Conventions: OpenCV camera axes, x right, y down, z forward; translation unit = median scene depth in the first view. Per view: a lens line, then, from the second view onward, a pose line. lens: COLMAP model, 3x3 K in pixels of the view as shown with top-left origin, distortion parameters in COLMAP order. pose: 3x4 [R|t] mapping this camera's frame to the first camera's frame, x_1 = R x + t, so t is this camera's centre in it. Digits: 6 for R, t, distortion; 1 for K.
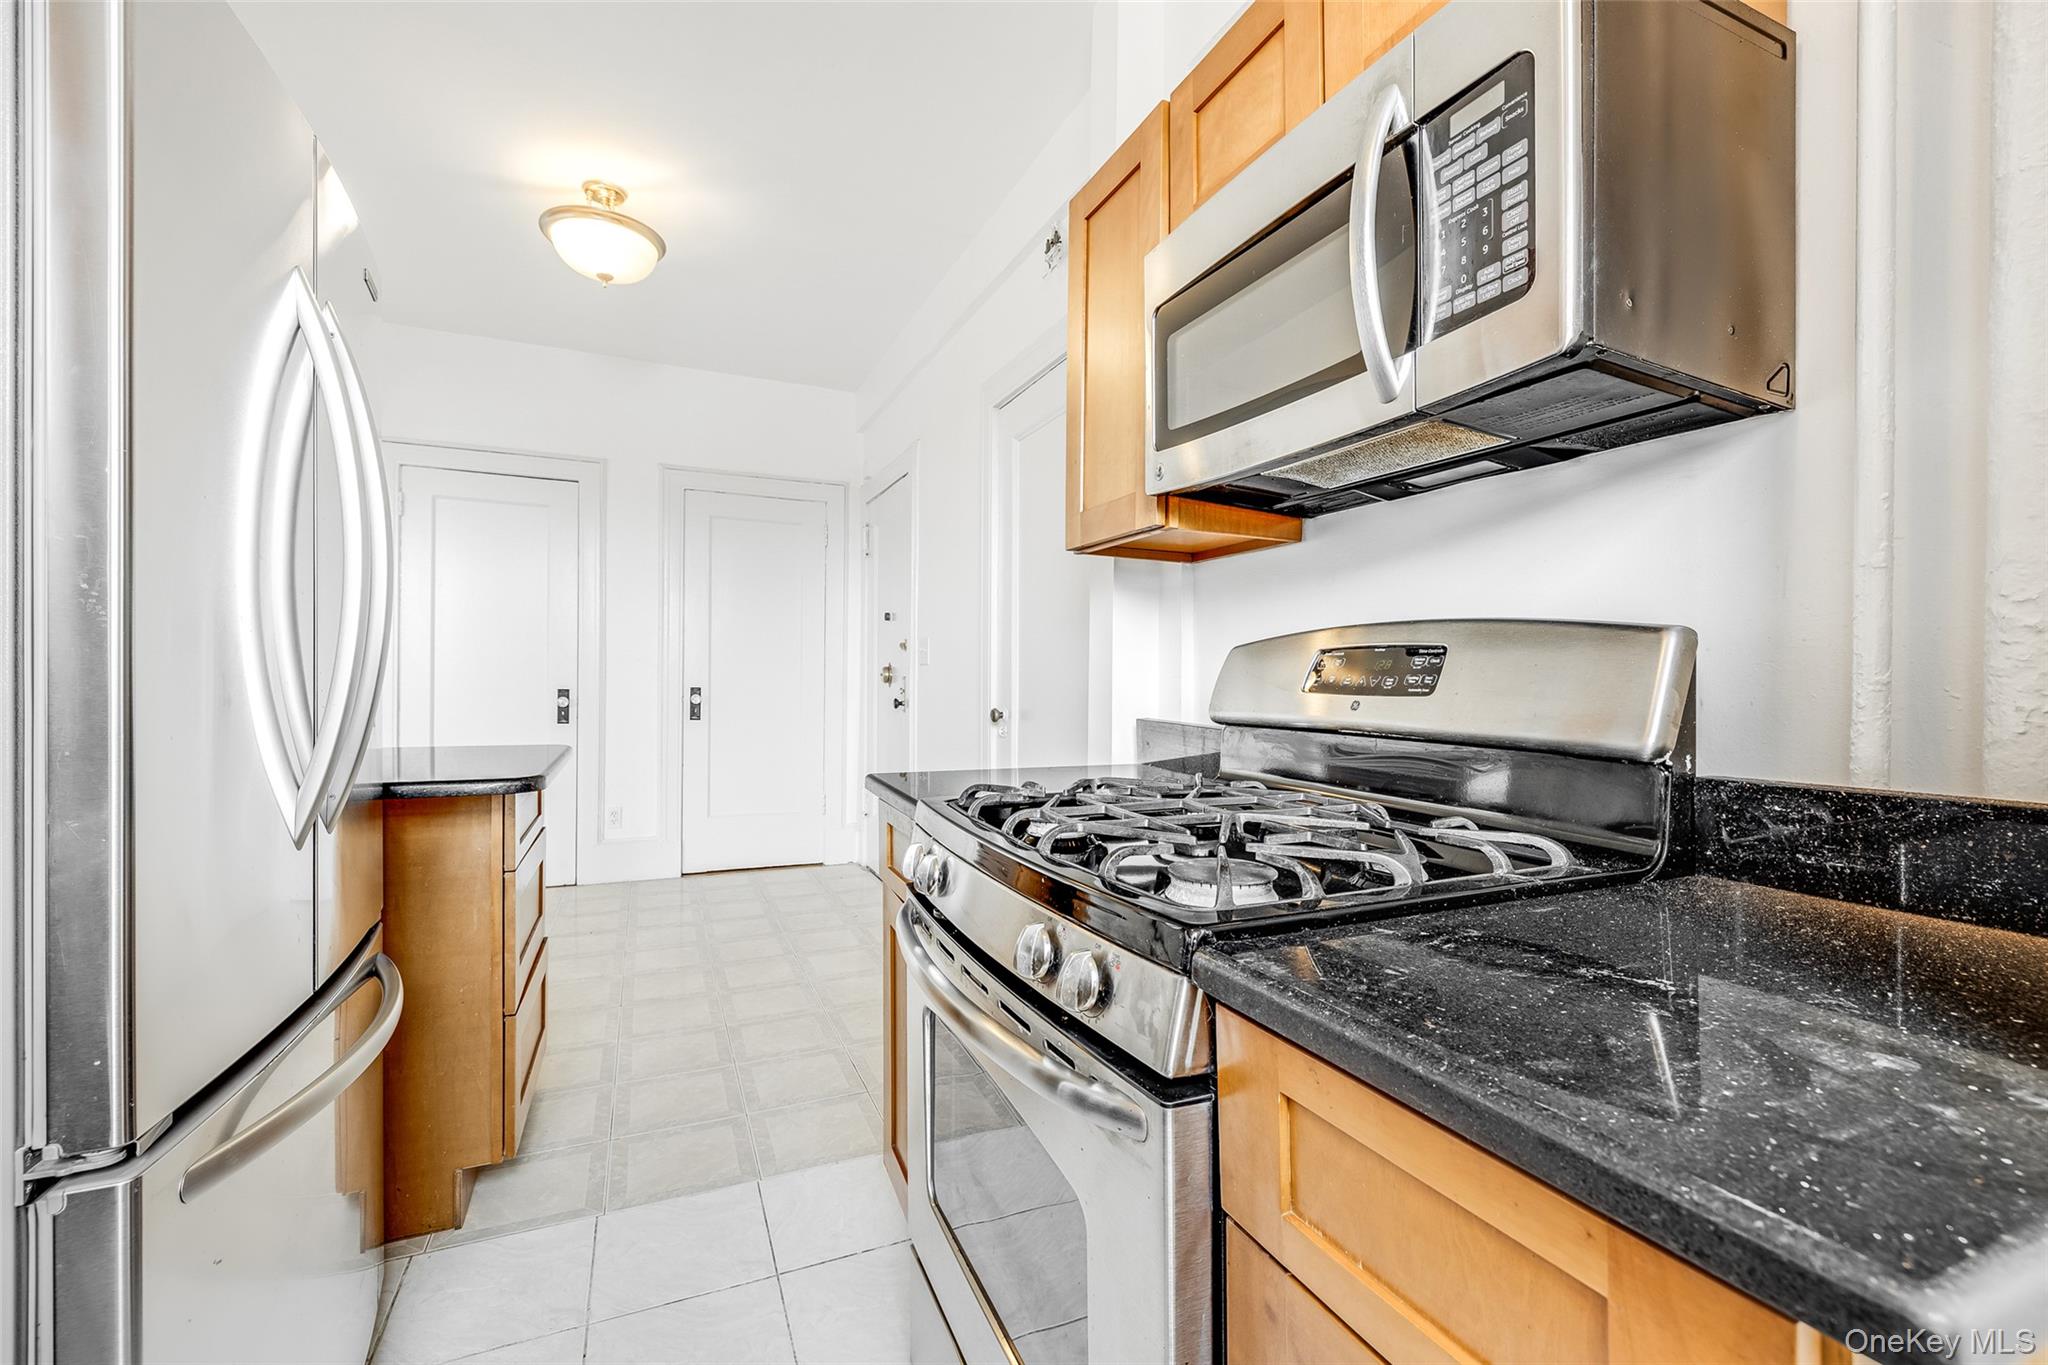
lens RADIAL K [[876.4, 0, 1026.4], [0, 876.4, 668.6], [0, 0, 1]] dist [-0.002835, -0.000202]
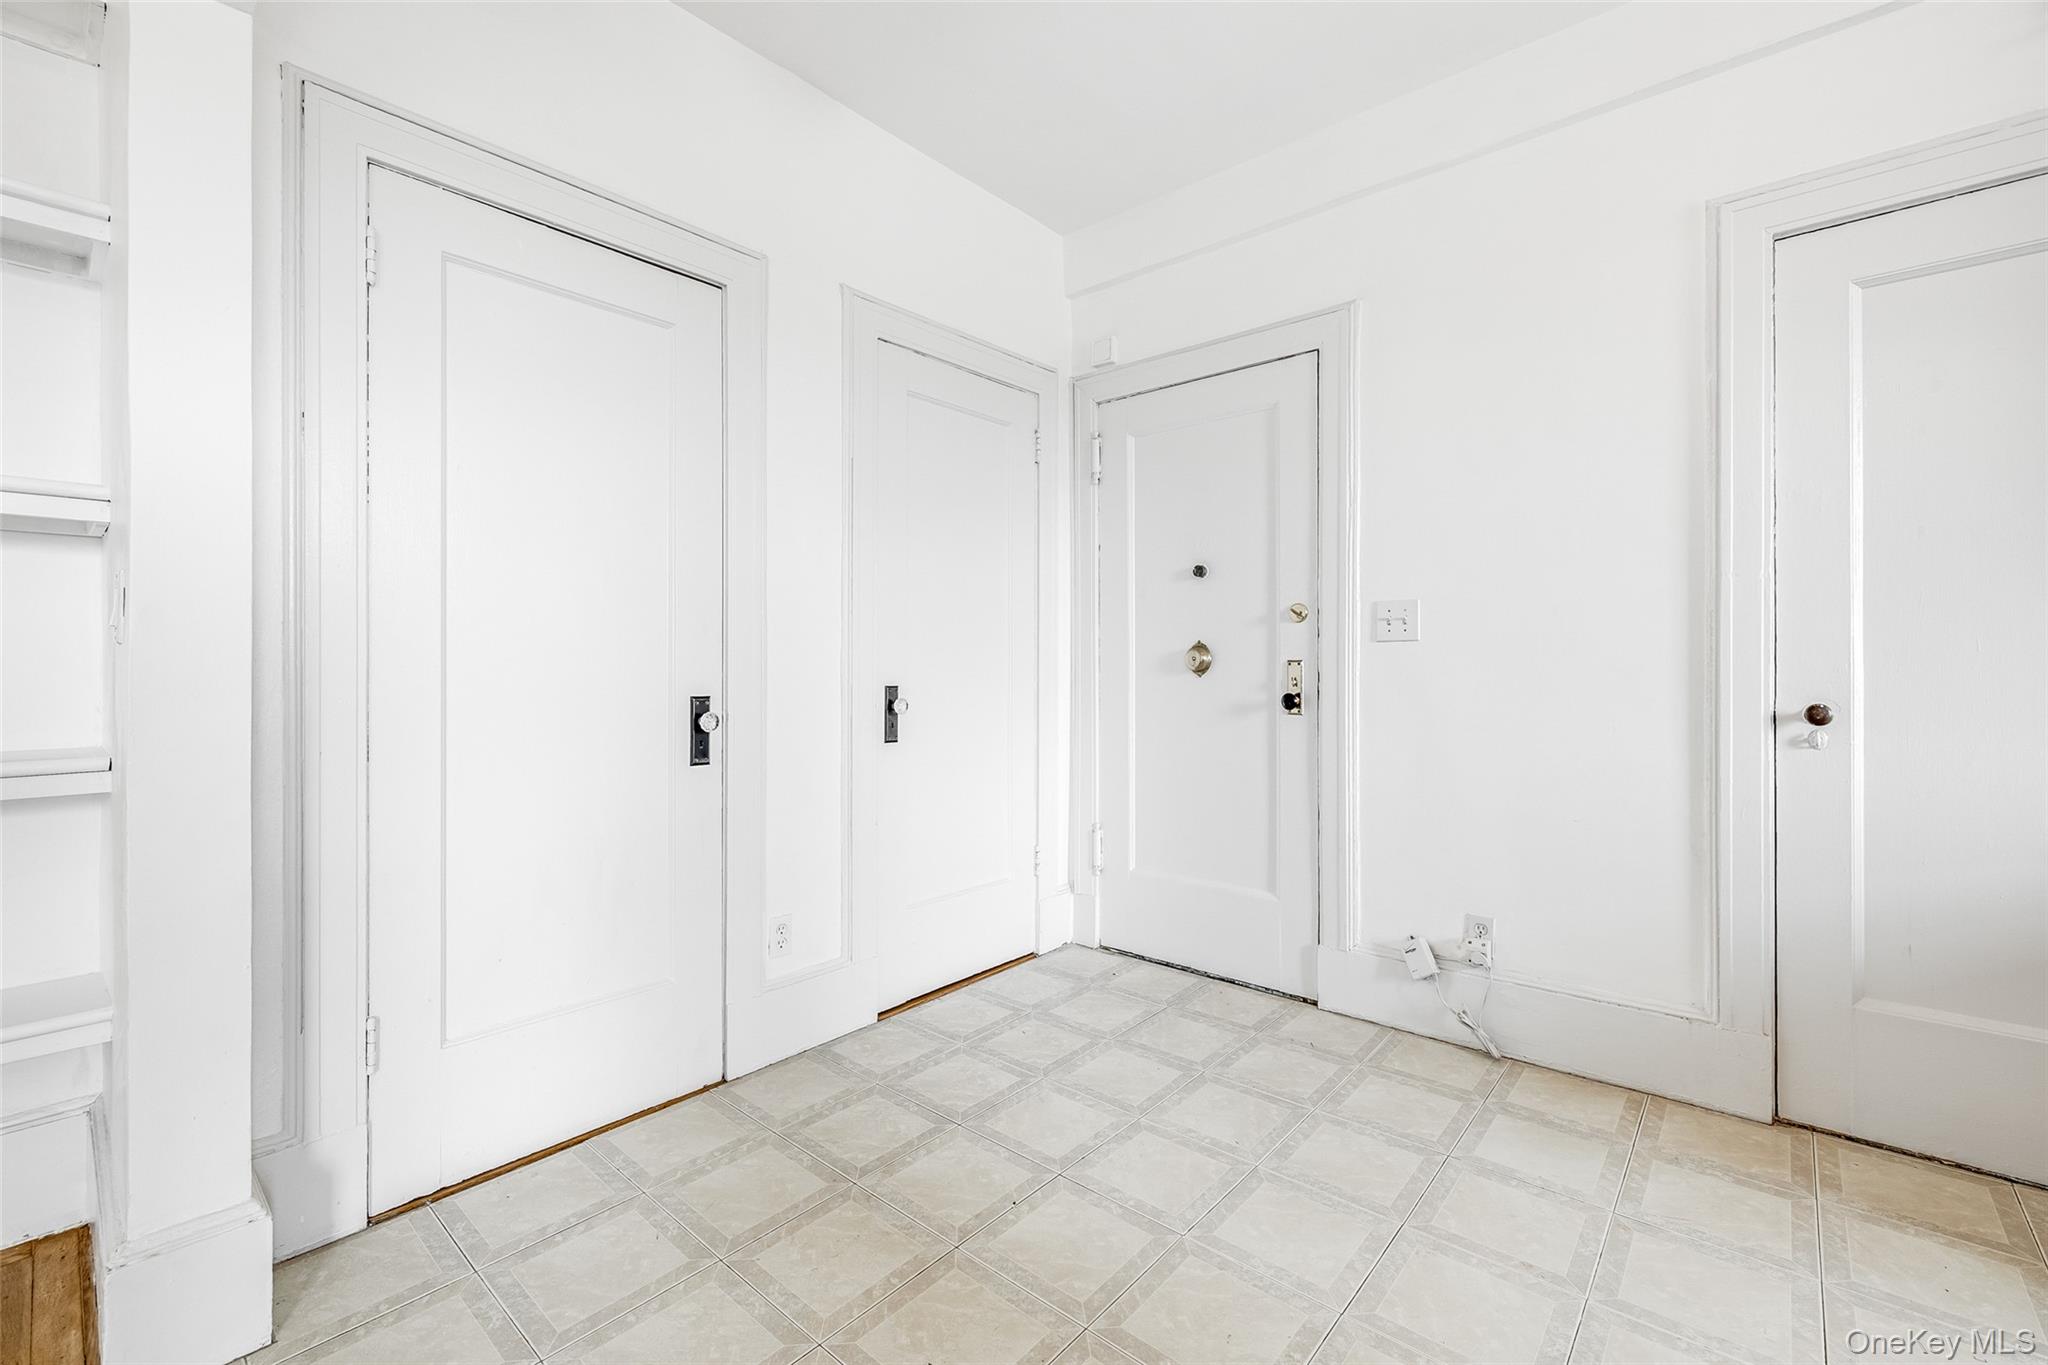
lens RADIAL K [[876.4, 0, 1026.4], [0, 876.4, 668.6], [0, 0, 1]] dist [-0.002835, -0.000202]
pose [[0.907692, -0.010384, 0.419508, -0.568444], [0.007265, 0.999933, 0.009033, 0.004904], [-0.419574, -0.005151, 0.907707, 0.463098]]
